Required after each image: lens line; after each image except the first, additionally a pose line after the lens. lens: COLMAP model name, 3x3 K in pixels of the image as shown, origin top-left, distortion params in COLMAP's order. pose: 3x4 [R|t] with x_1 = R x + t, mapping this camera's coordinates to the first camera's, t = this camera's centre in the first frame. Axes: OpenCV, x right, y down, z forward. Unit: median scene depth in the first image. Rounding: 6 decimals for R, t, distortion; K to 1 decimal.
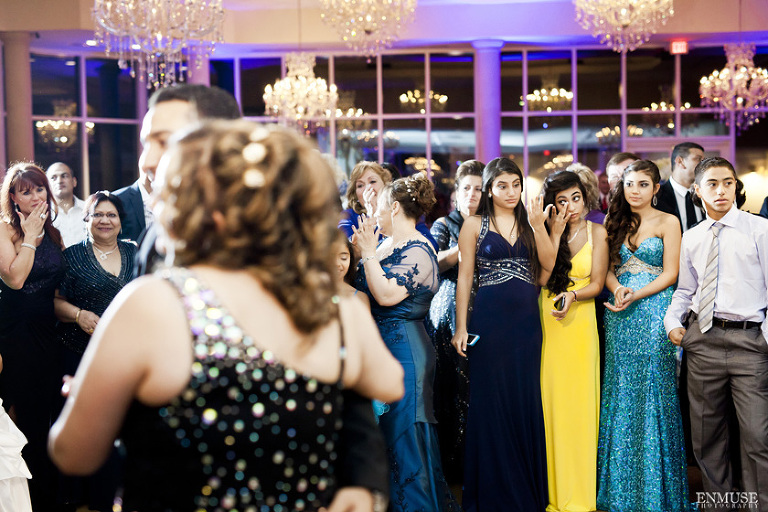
lens RADIAL K [[1085.9, 0, 384.0], [0, 1085.9, 256.0], [0, 0, 1]] dist [0.029917, 0.020998]
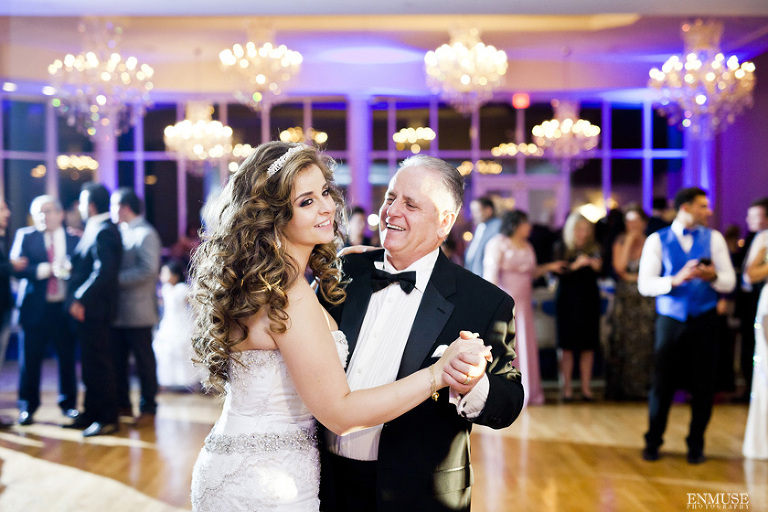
lens RADIAL K [[1085.9, 0, 384.0], [0, 1085.9, 256.0], [0, 0, 1]] dist [0.029917, 0.020998]
pose [[0.993215, 0.002590, 0.116267, -0.013557], [0.000233, 0.999705, -0.024267, 0.007093], [-0.116296, 0.024129, 0.992921, -0.153383]]
